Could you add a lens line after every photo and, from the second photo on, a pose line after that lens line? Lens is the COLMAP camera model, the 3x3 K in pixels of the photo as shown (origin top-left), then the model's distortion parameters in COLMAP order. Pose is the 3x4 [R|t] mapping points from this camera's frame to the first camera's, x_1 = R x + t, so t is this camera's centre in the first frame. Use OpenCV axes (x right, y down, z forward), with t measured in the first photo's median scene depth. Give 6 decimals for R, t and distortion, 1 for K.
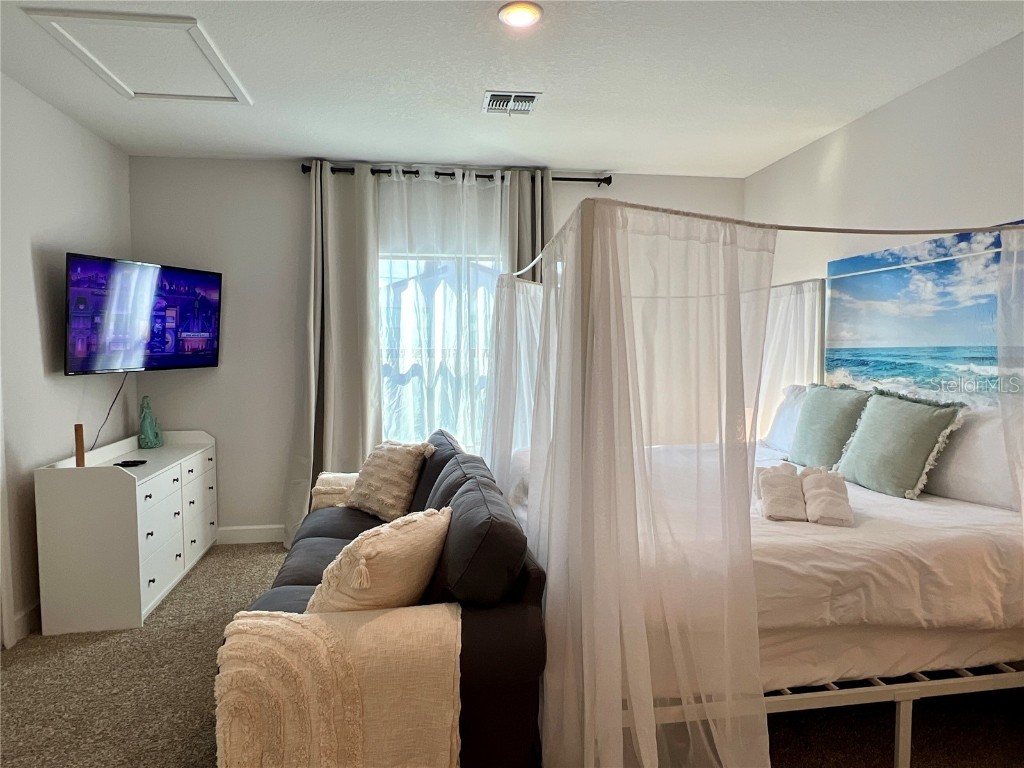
lens RADIAL K [[629.7, 0, 514.7], [0, 629.7, 382.3], [0, 0, 1]] dist [-0.004689, 0.001223]
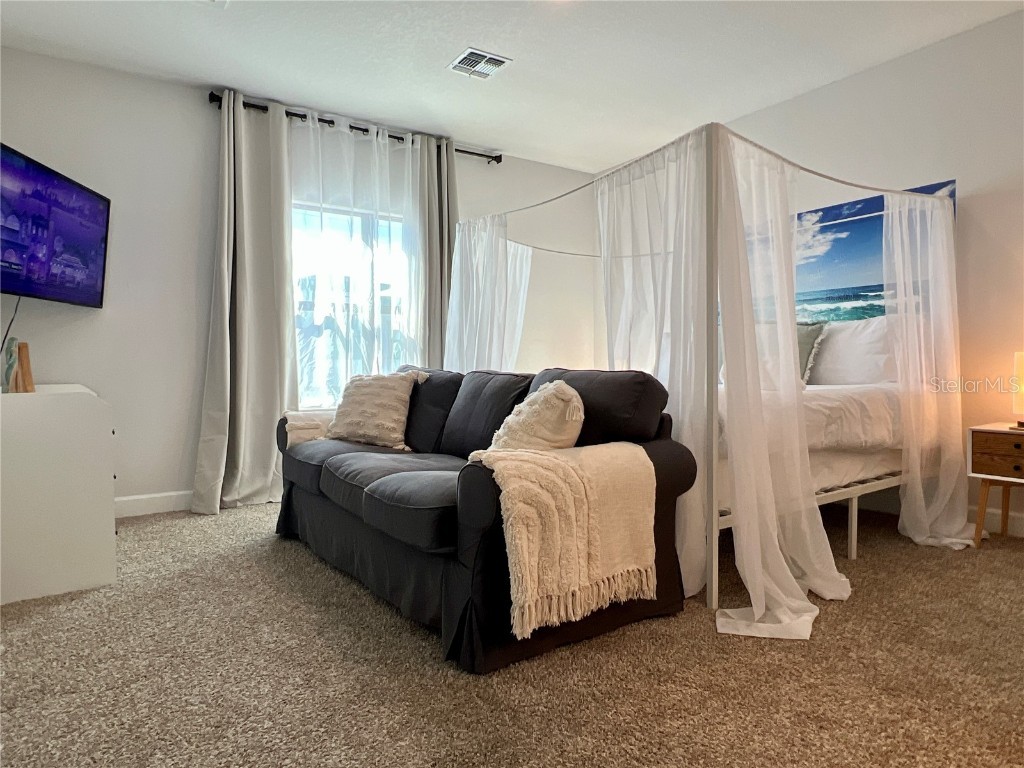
lens RADIAL K [[629.7, 0, 506.3], [0, 629.7, 382.4], [0, 0, 1]] dist [-0.004689, 0.001223]
pose [[0.901422, -0.014221, 0.432709, -0.350142], [0.028764, 0.999219, -0.027081, 0.114268], [-0.431986, 0.036858, 0.901127, 0.000424]]
